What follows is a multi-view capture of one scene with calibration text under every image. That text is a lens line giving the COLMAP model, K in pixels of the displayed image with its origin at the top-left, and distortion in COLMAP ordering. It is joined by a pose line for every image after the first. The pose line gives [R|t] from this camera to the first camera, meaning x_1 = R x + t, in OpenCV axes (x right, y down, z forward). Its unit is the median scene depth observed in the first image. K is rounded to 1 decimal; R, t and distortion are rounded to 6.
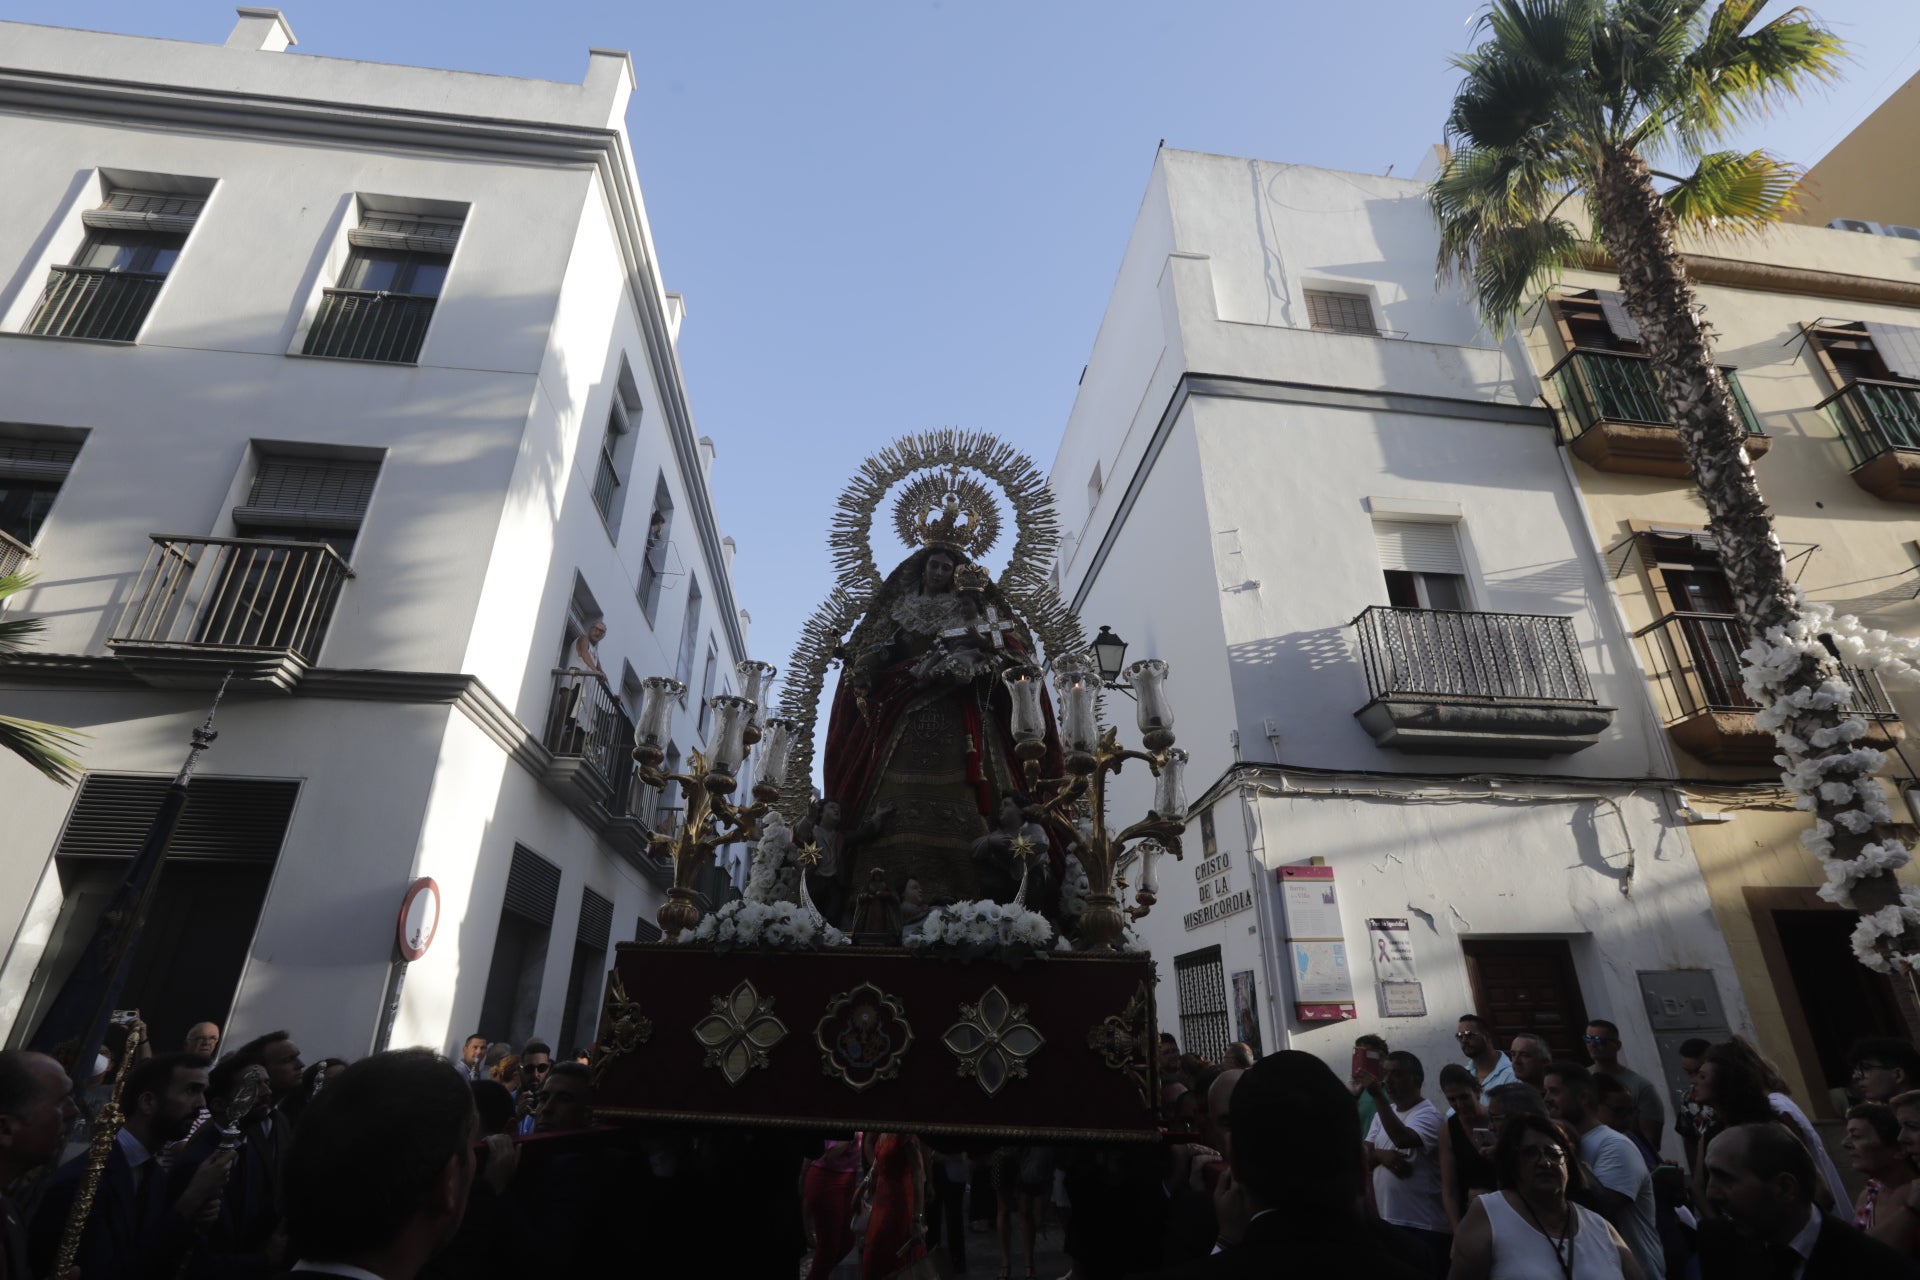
lens RADIAL K [[899.0, 0, 963.4], [0, 899.0, 648.3], [0, 0, 1]] dist [-0.058511, 0.025093]
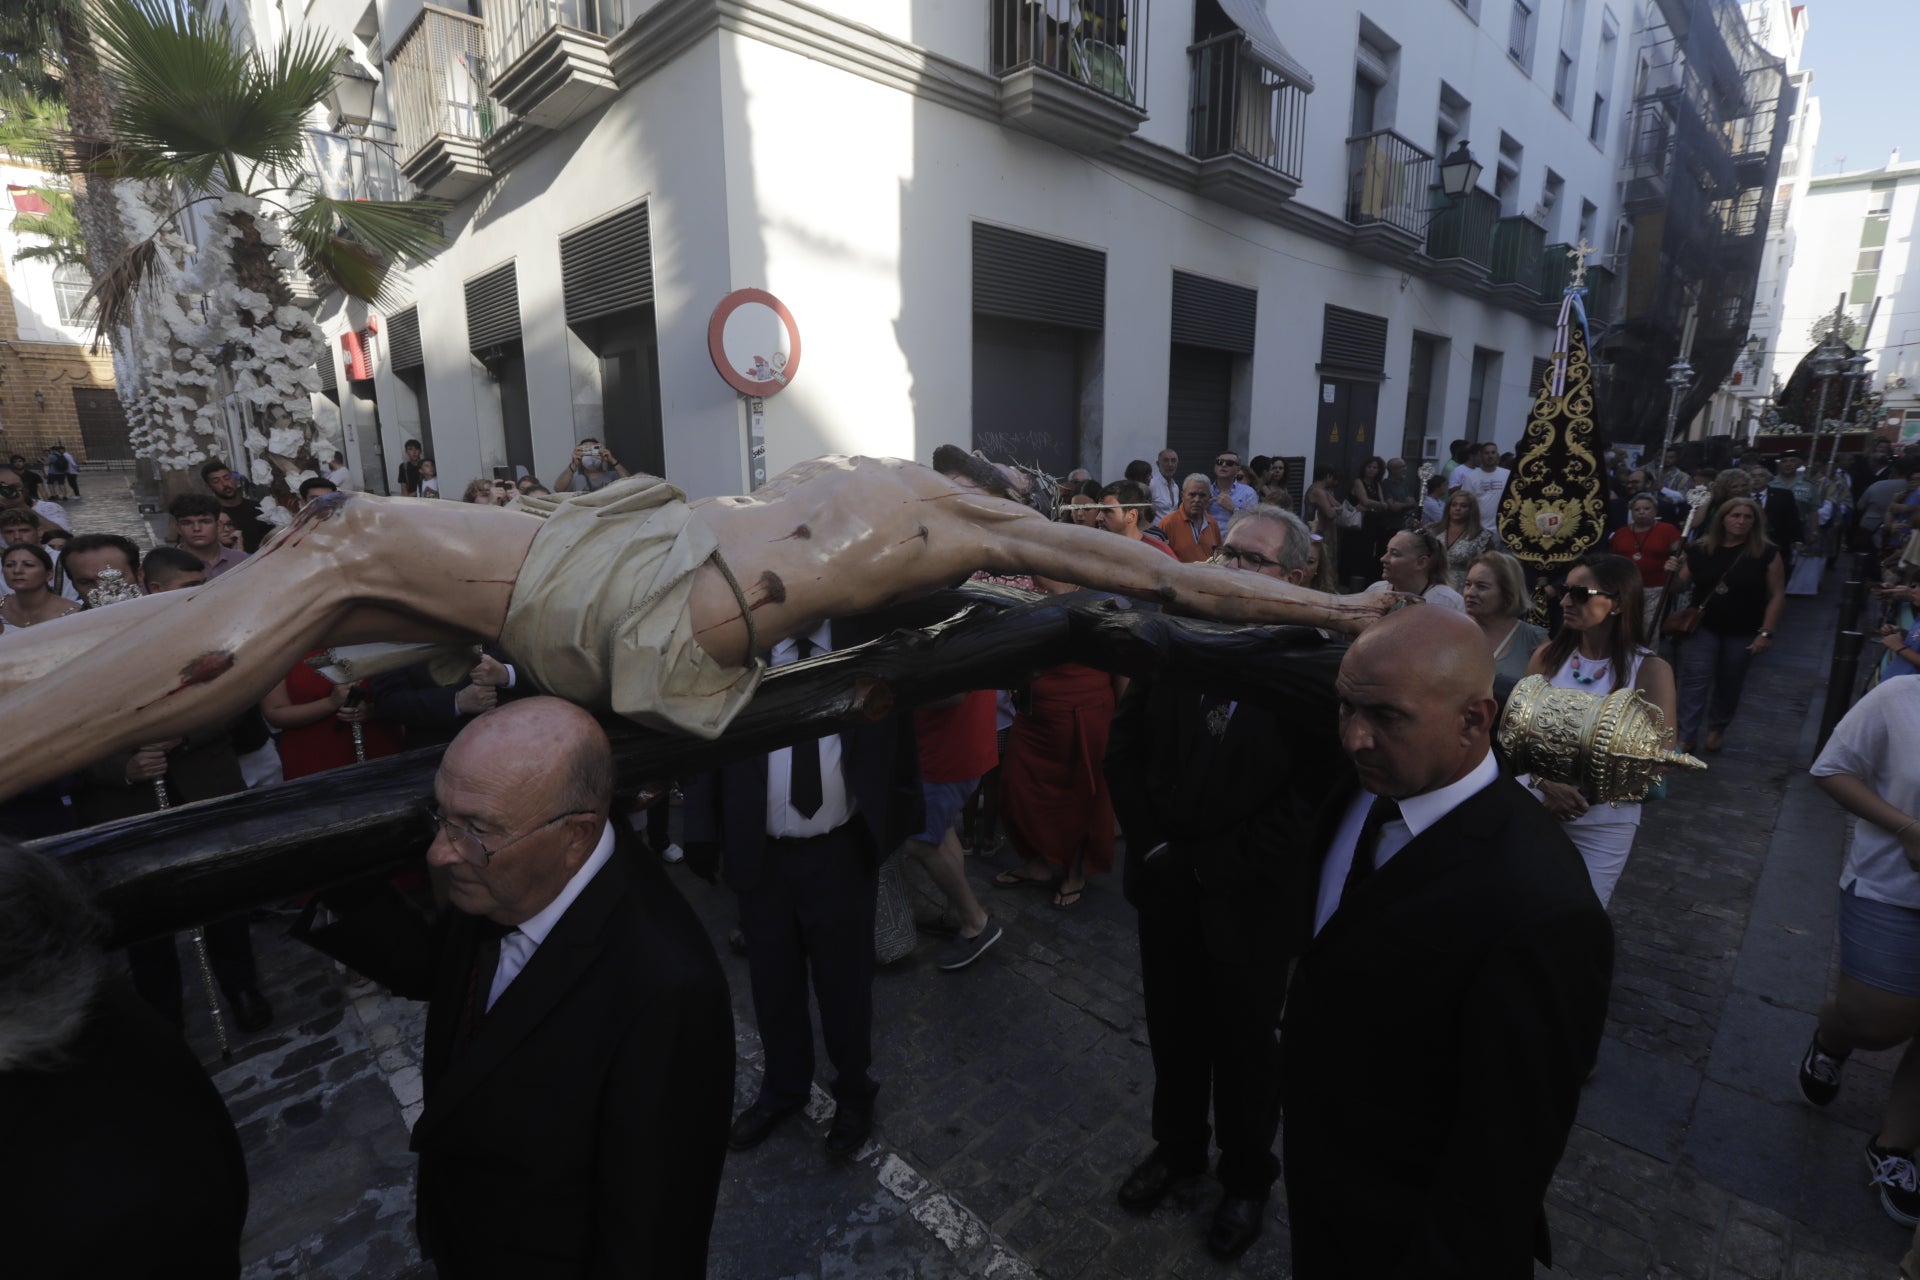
lens RADIAL K [[880.9, 0, 963.2], [0, 880.9, 645.5], [0, 0, 1]] dist [-0.050983, 0.019359]
pose [[0.595929, 0.171538, -0.784502, 0.116923], [0.336817, 0.833443, 0.438095, 0.203828], [0.728987, -0.525308, 0.438896, 0.525561]]
